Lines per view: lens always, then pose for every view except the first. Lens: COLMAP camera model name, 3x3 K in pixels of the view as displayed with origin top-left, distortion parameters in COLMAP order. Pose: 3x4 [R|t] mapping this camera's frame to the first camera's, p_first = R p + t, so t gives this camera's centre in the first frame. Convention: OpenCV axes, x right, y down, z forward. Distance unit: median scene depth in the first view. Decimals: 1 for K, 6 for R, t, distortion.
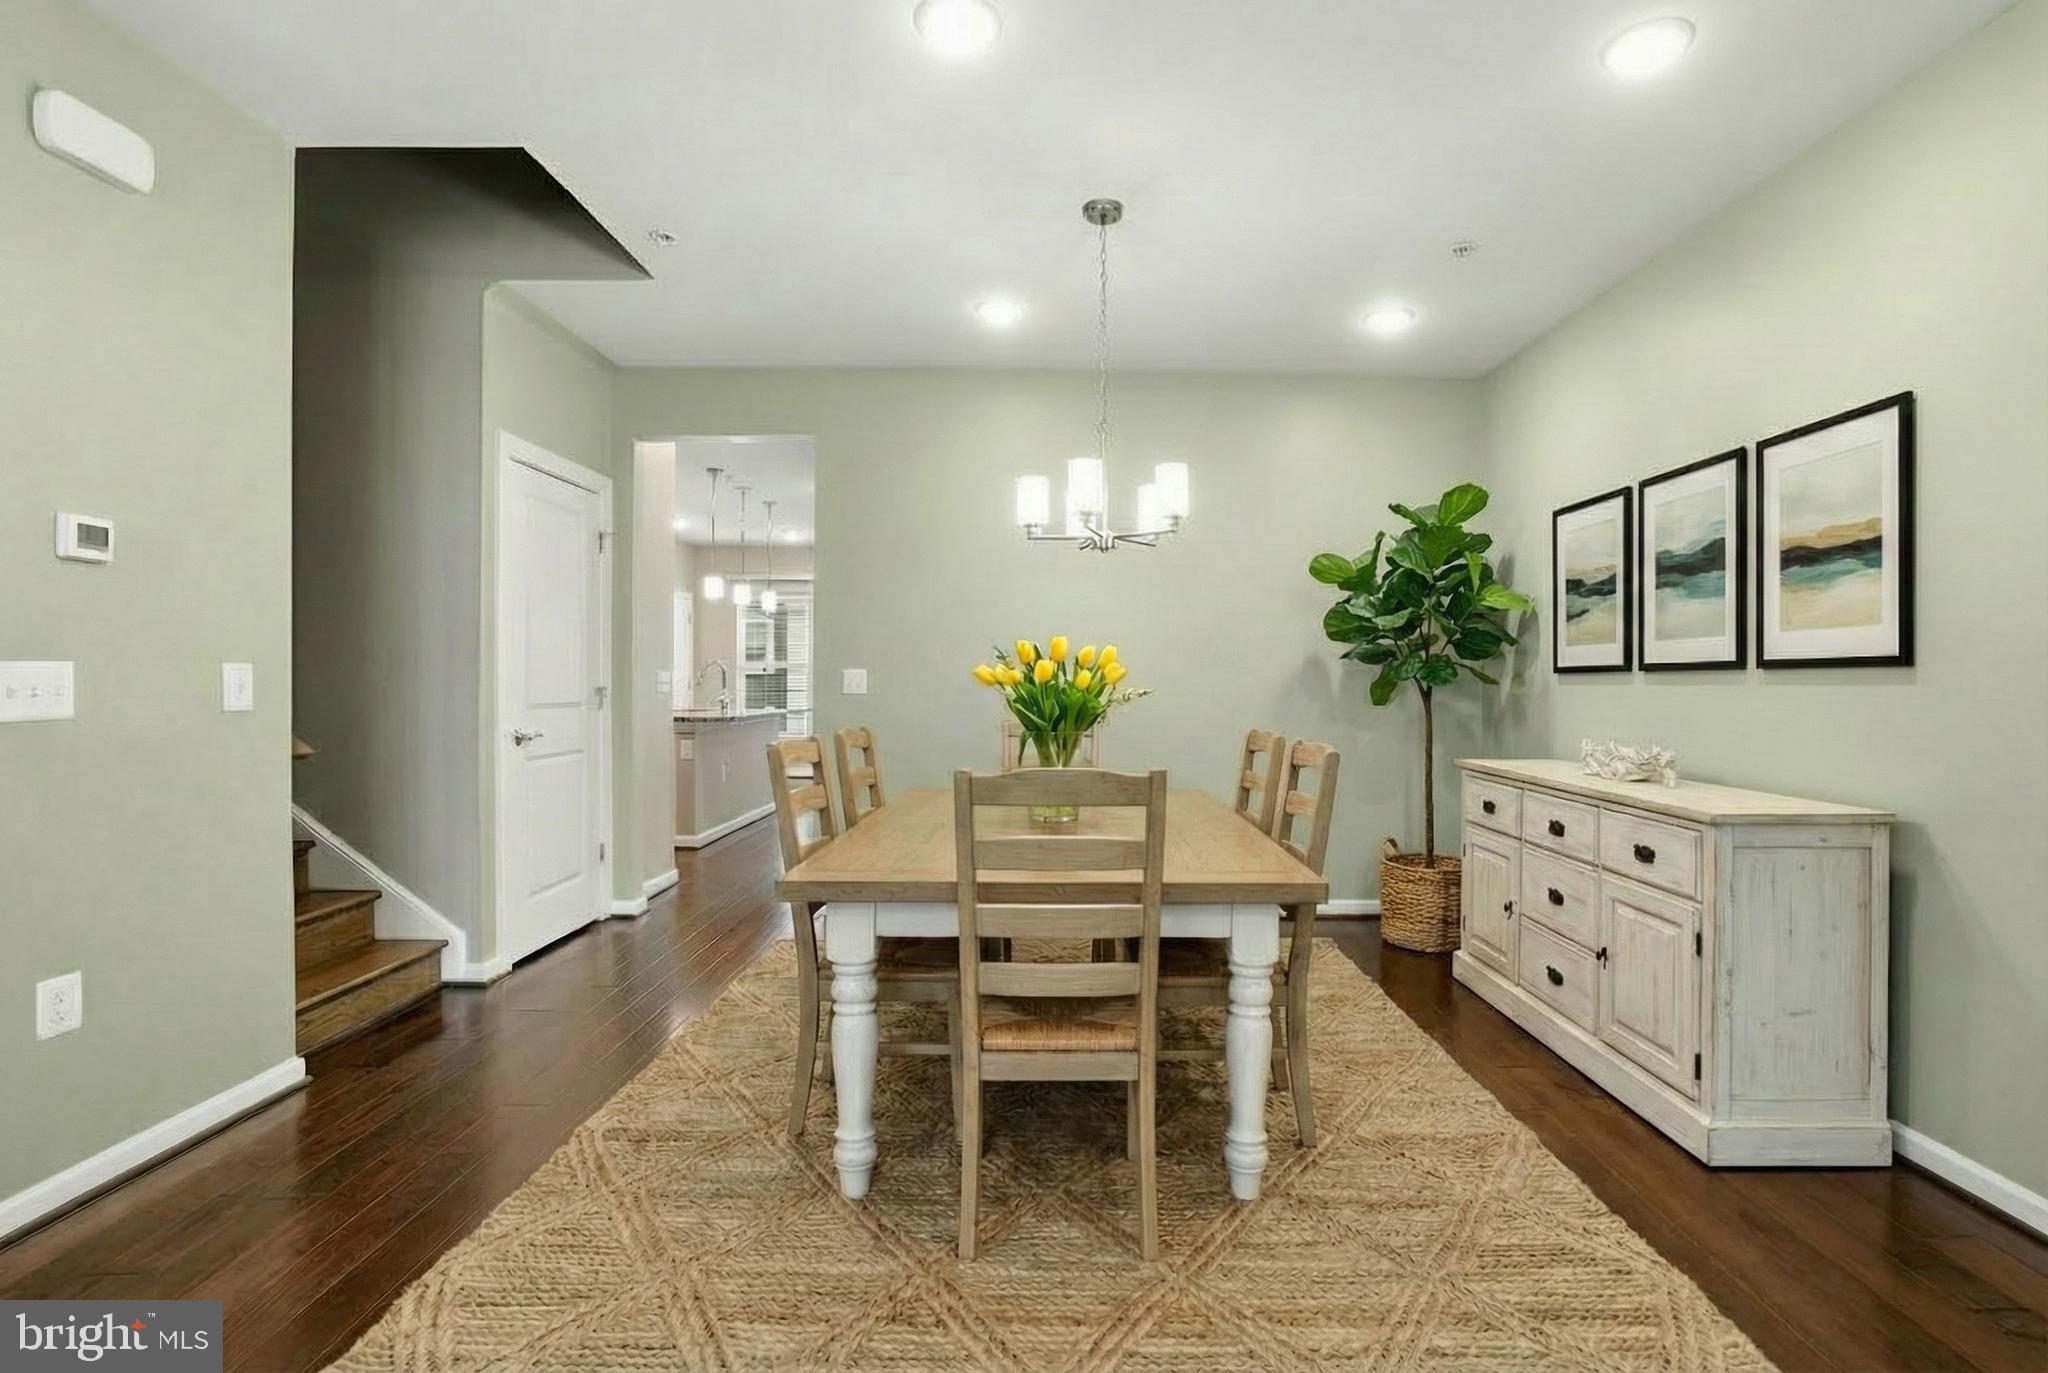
lens RADIAL K [[899.1, 0, 1038.0], [0, 899.1, 682.5], [0, 0, 1]] dist [-0.012898, 0.001234]
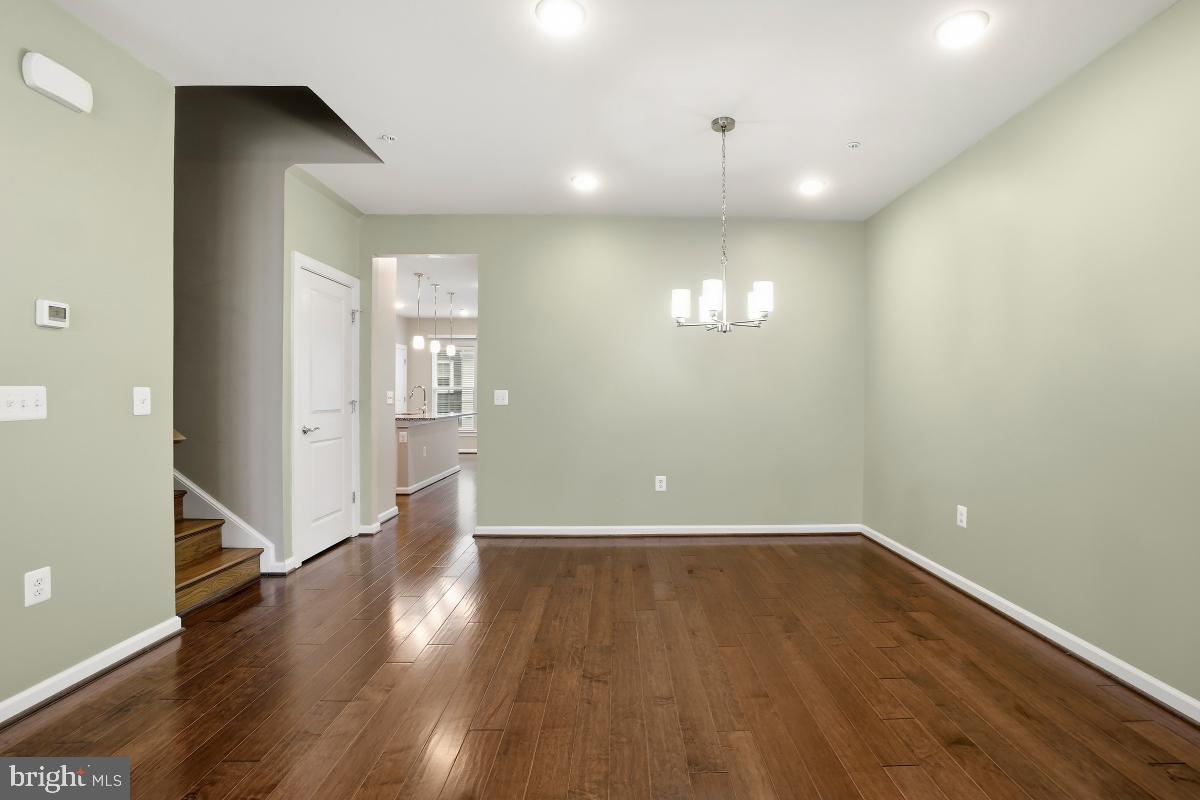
lens RADIAL K [[526.8, 0, 609.8], [0, 526.8, 399.1], [0, 0, 1]] dist [-0.012898, 0.001234]
pose [[0.999994, 0.000157, 0.003410, -0.000189], [-0.000162, 0.999999, 0.001656, 0.000009], [-0.003410, -0.001657, 0.999993, -0.007683]]
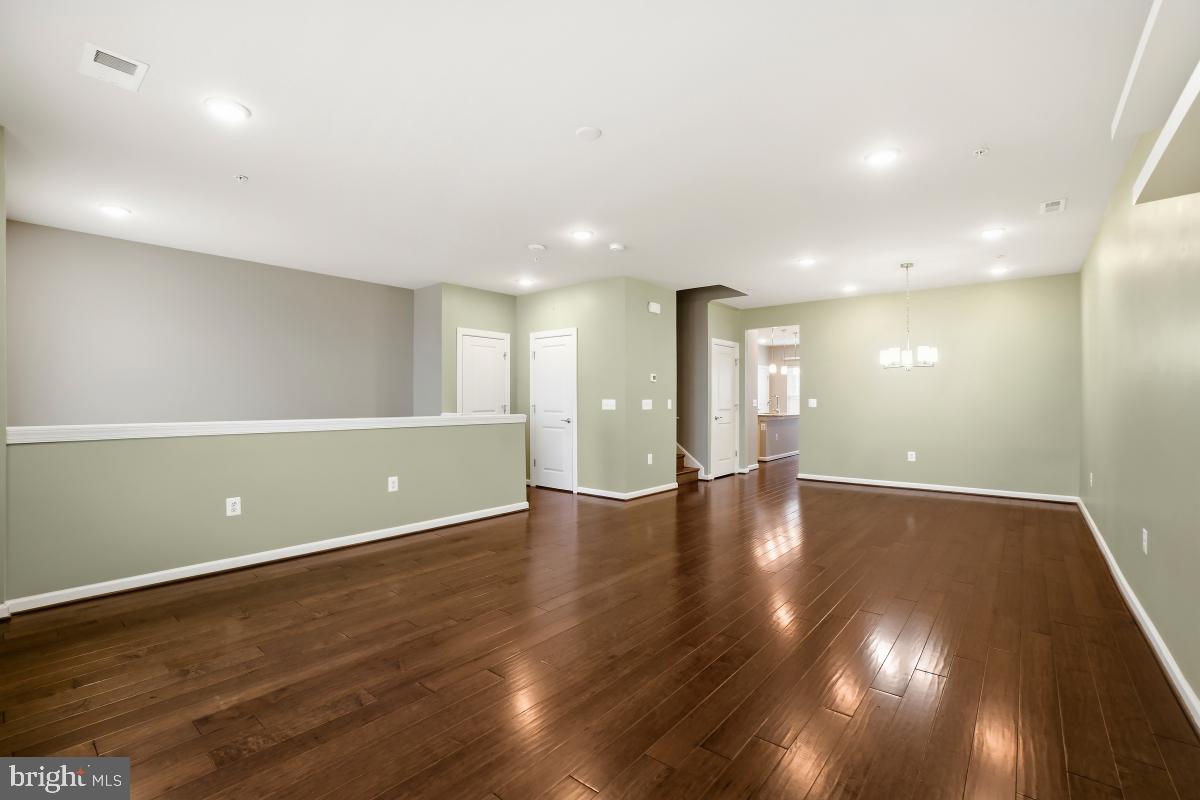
lens RADIAL K [[526.8, 0, 601.7], [0, 526.8, 400.3], [0, 0, 1]] dist [-0.012898, 0.001234]
pose [[0.770306, -0.000113, -0.637674, 0.613213], [-0.003699, 0.999982, -0.004645, -0.000895], [0.637663, 0.005937, 0.770292, -1.342700]]
